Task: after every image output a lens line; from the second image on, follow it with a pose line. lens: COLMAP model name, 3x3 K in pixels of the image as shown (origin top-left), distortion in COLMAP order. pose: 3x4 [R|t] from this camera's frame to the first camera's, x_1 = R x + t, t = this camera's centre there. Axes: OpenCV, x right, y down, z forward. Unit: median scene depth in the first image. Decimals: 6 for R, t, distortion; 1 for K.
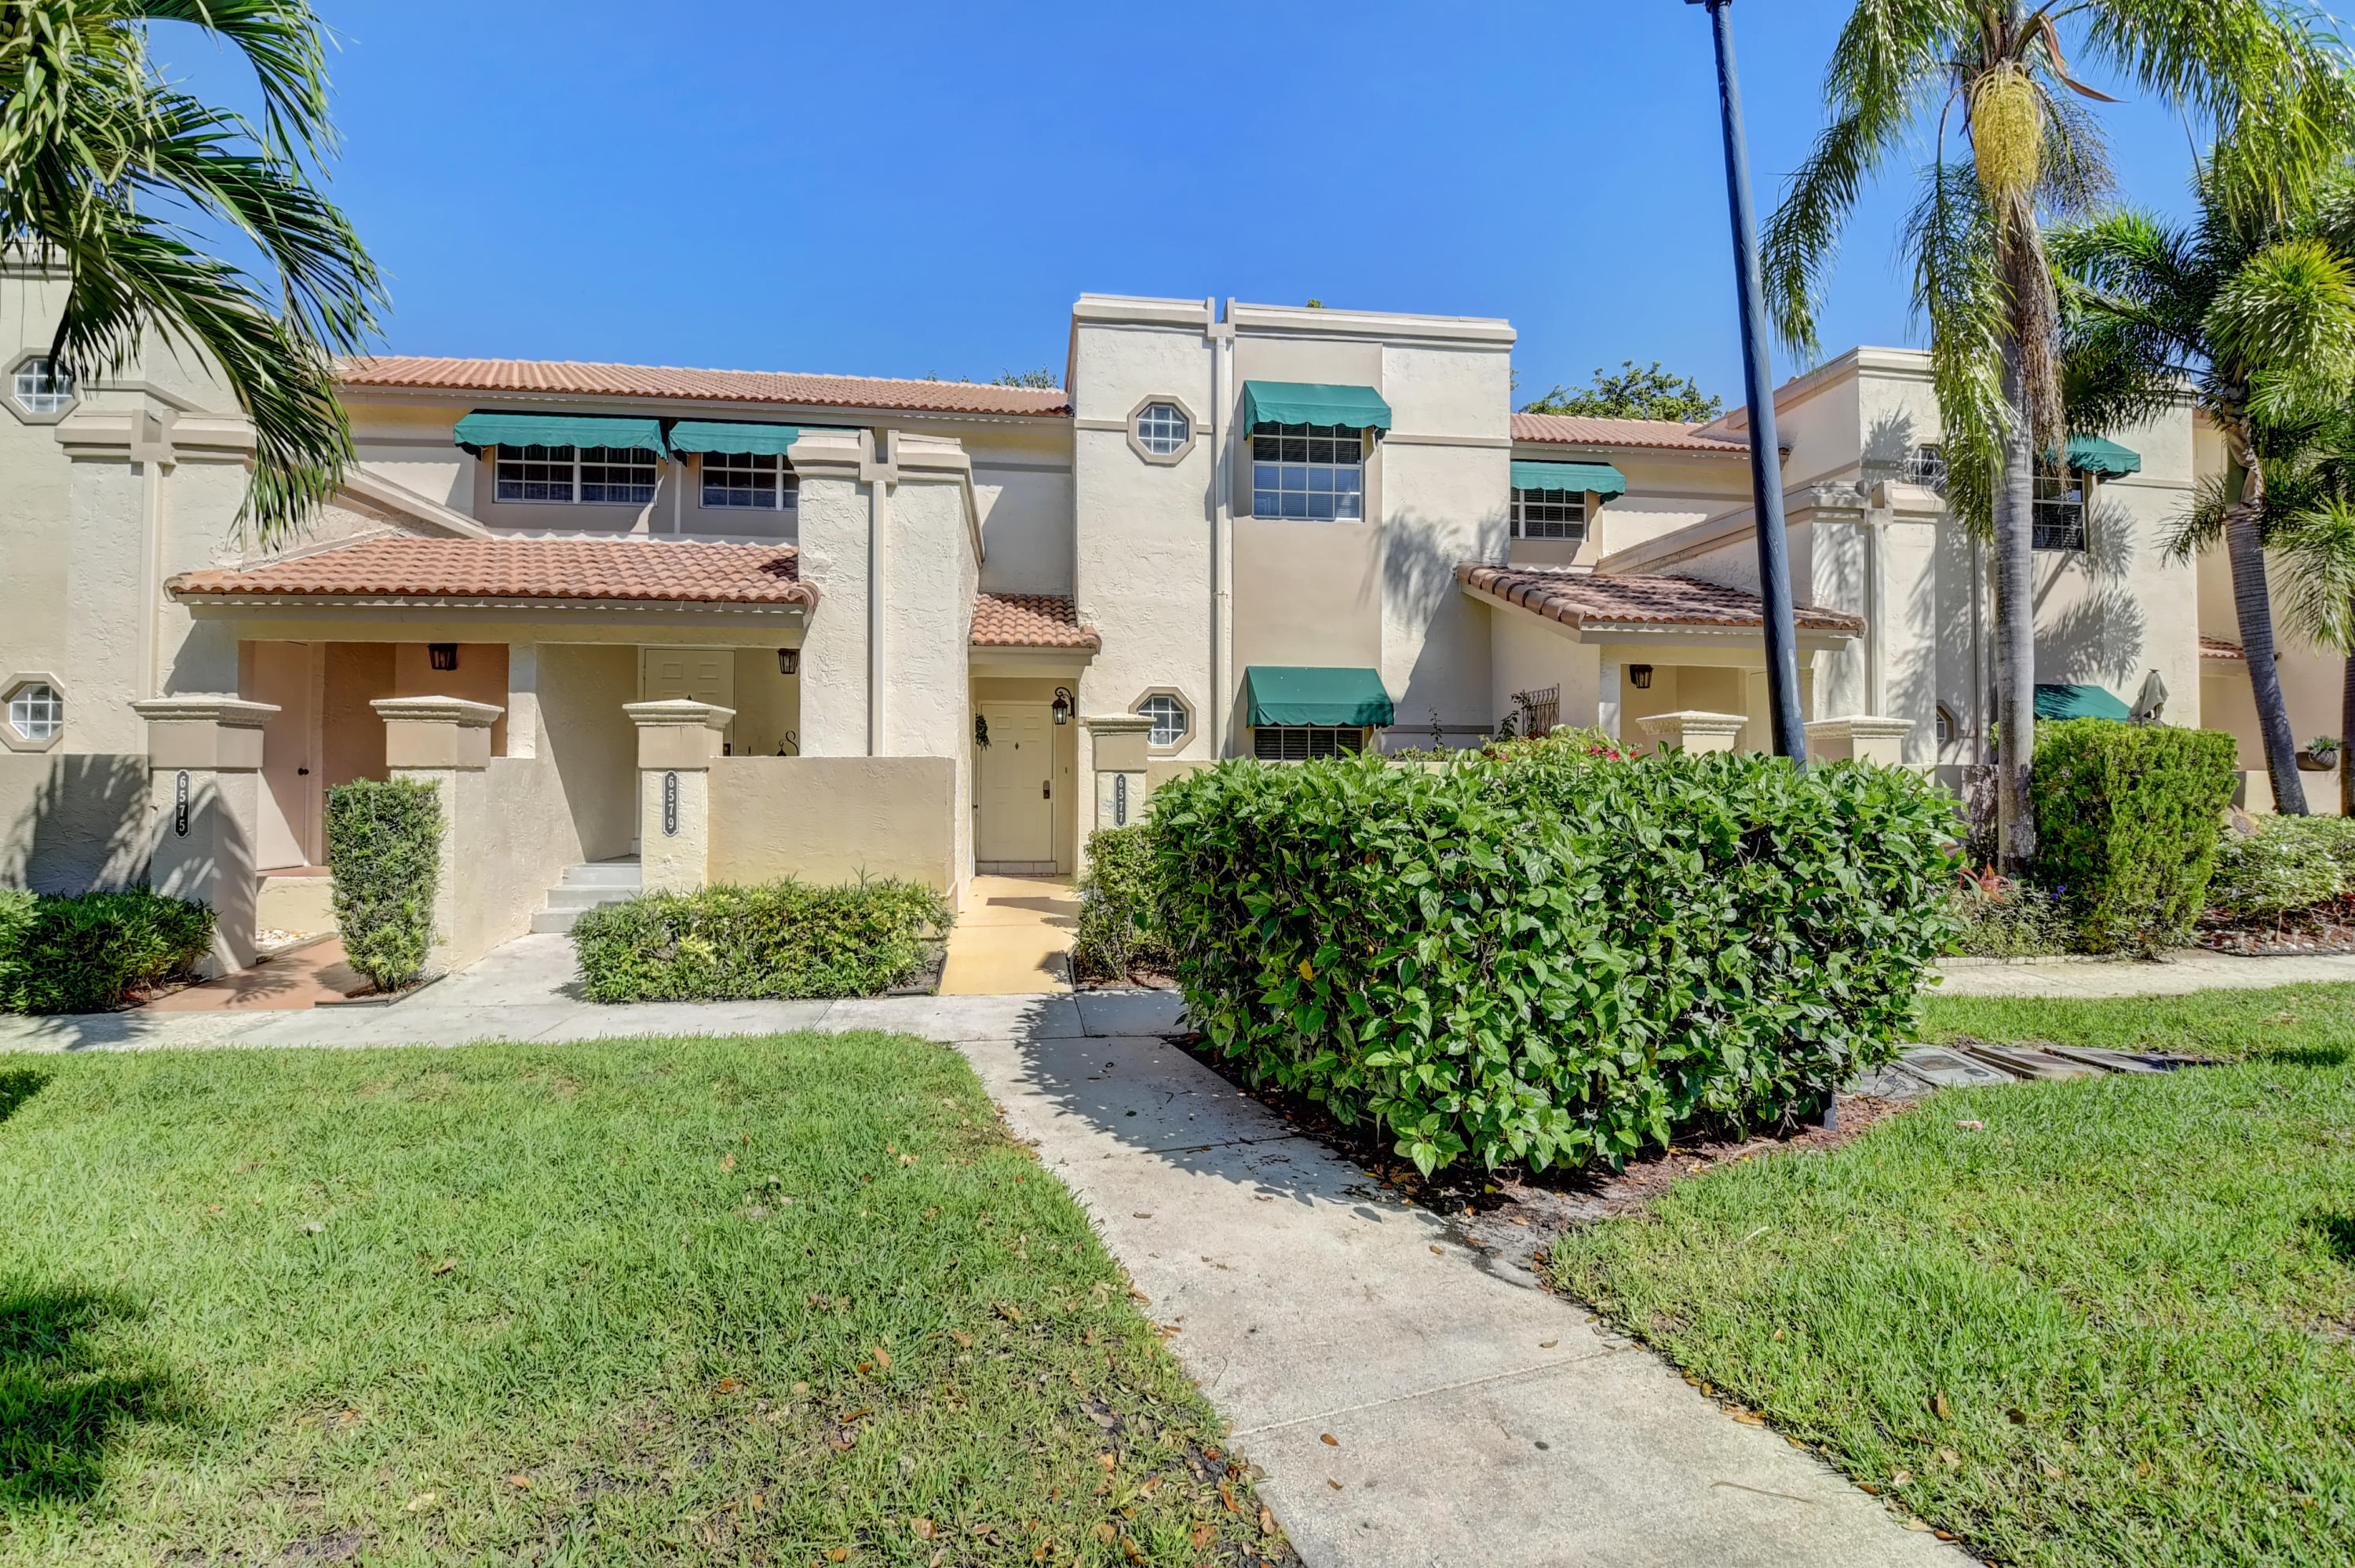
lens RADIAL K [[1028.7, 0, 1173.7], [0, 1028.7, 777.6], [0, 0, 1]] dist [-0.019617, -0.005463]
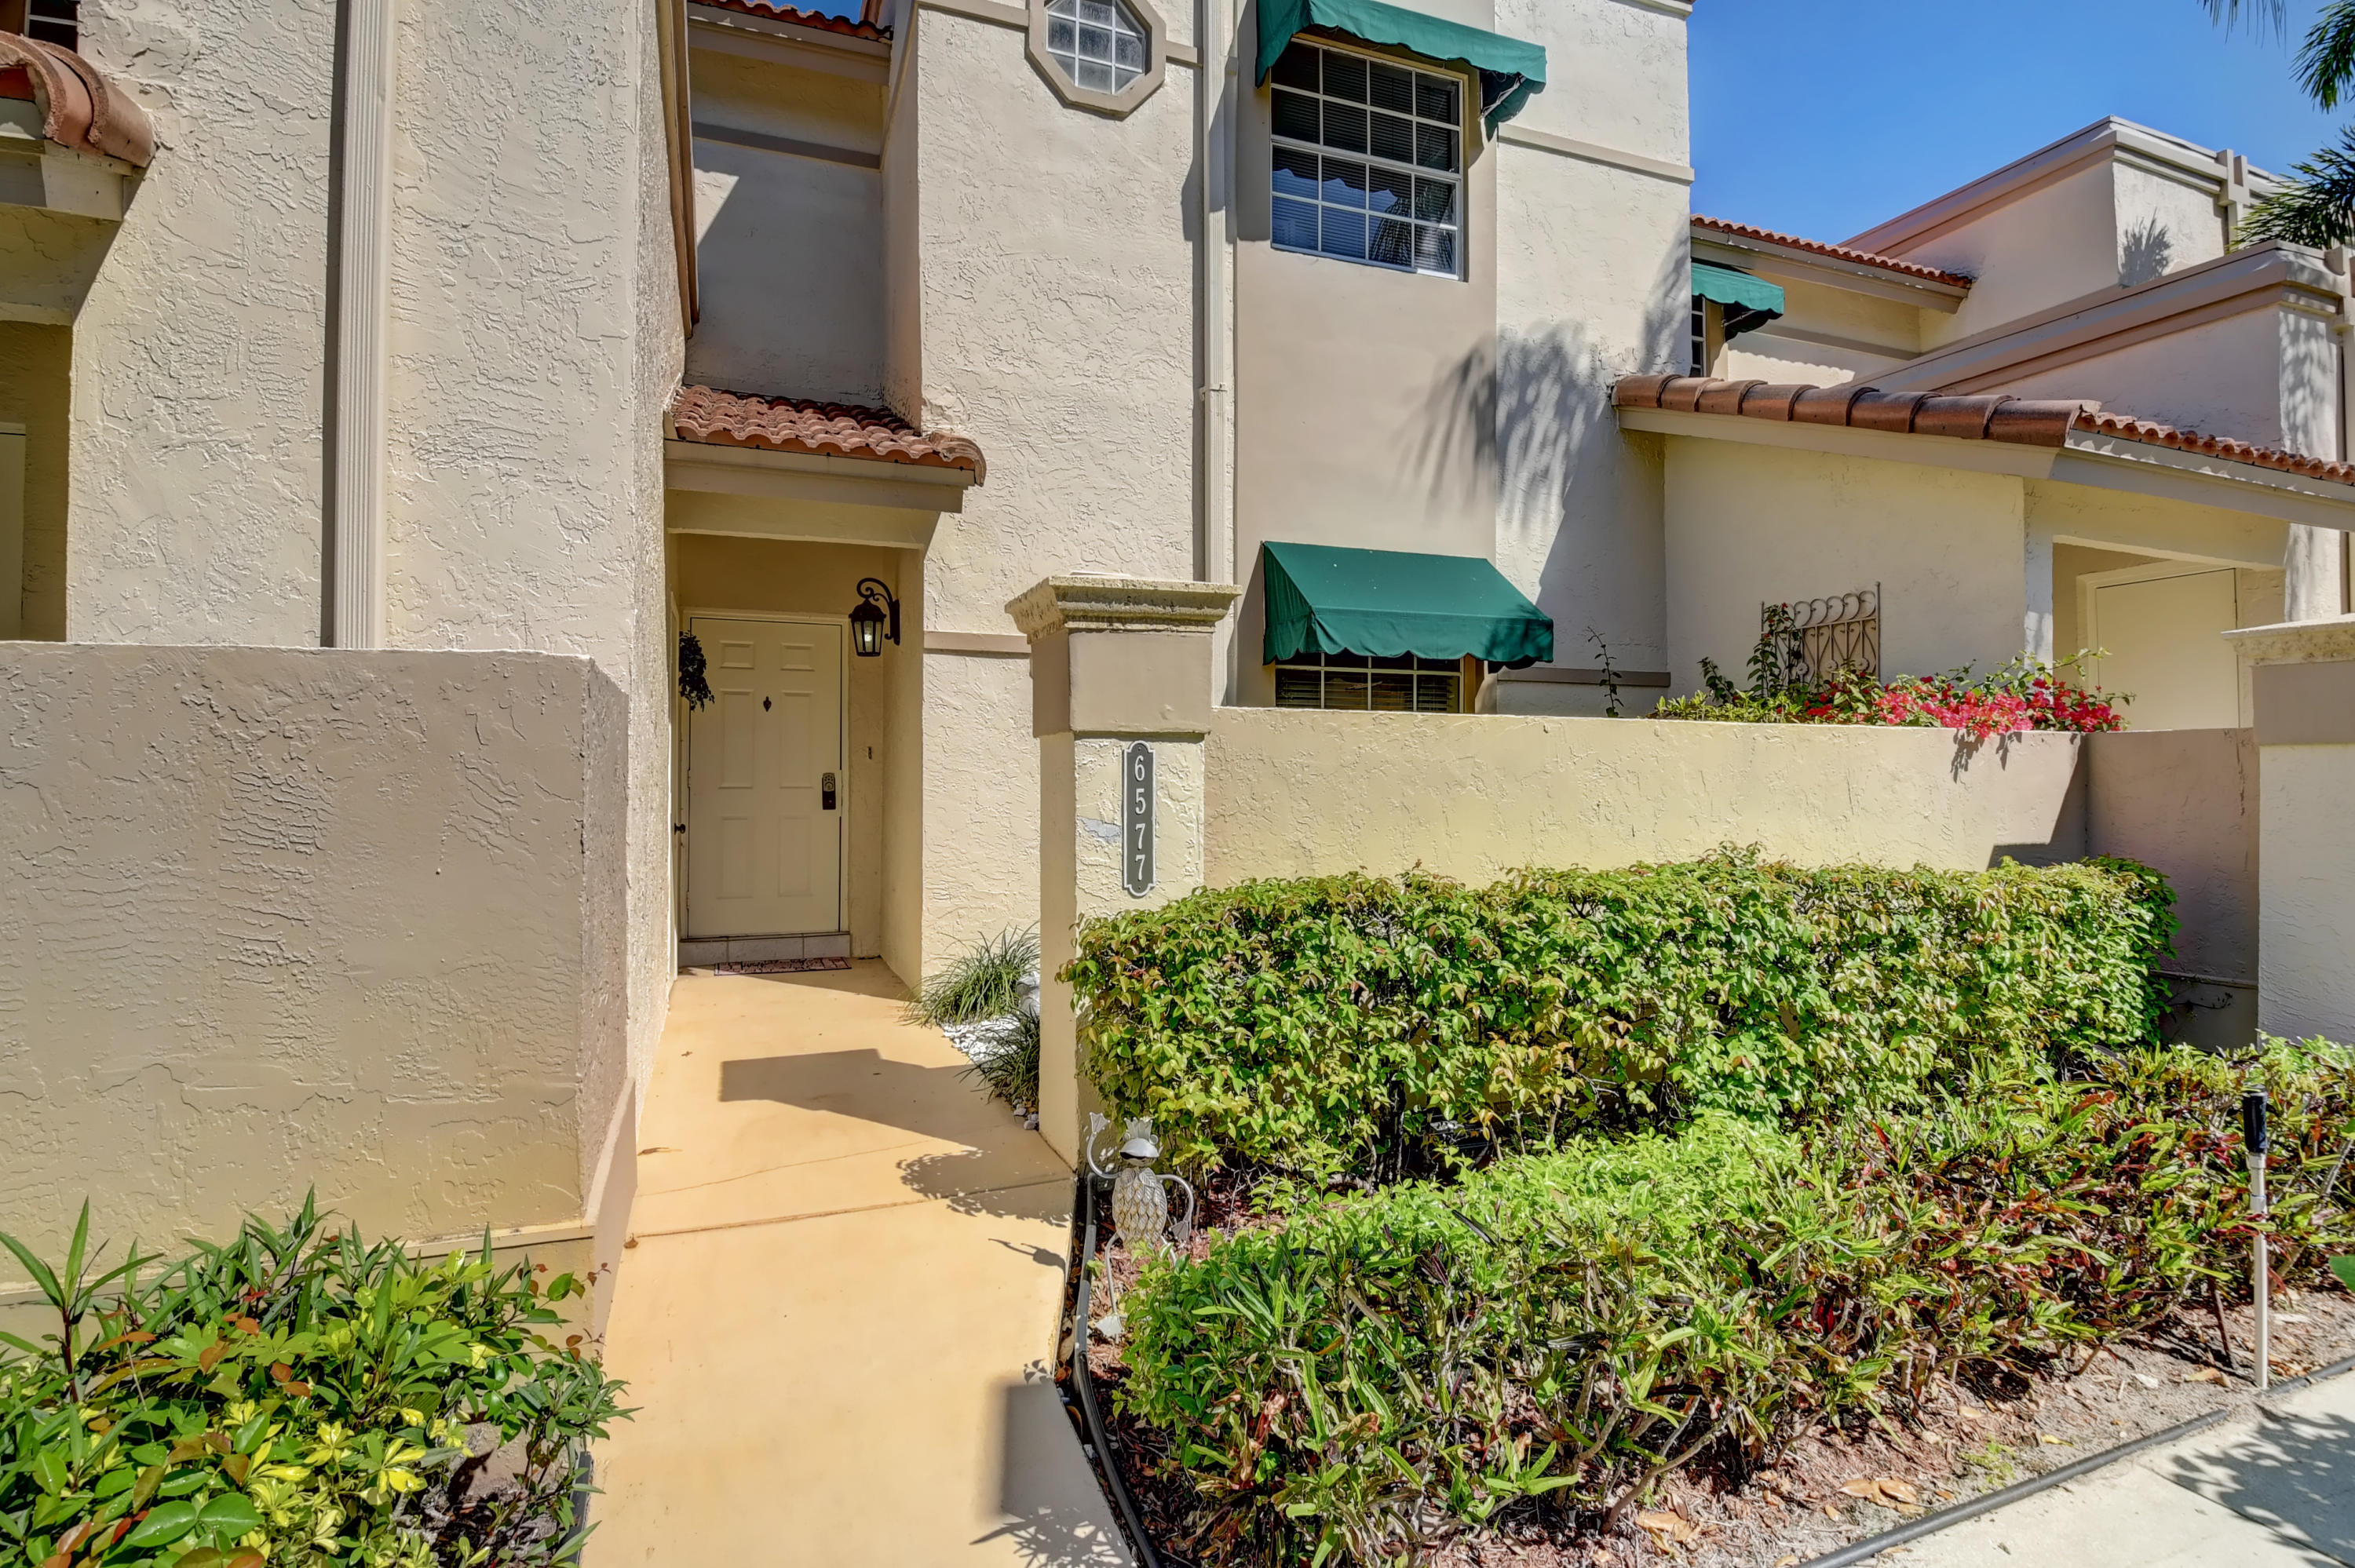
lens RADIAL K [[1148.7, 0, 1178.2], [0, 1148.7, 784.1], [0, 0, 1]] dist [-0.031144, -0.001169]
pose [[0.973822, -0.006277, 0.227224, -0.096316], [0.004844, 0.999965, 0.006862, 0.005800], [-0.227259, -0.005582, 0.973818, 0.469182]]
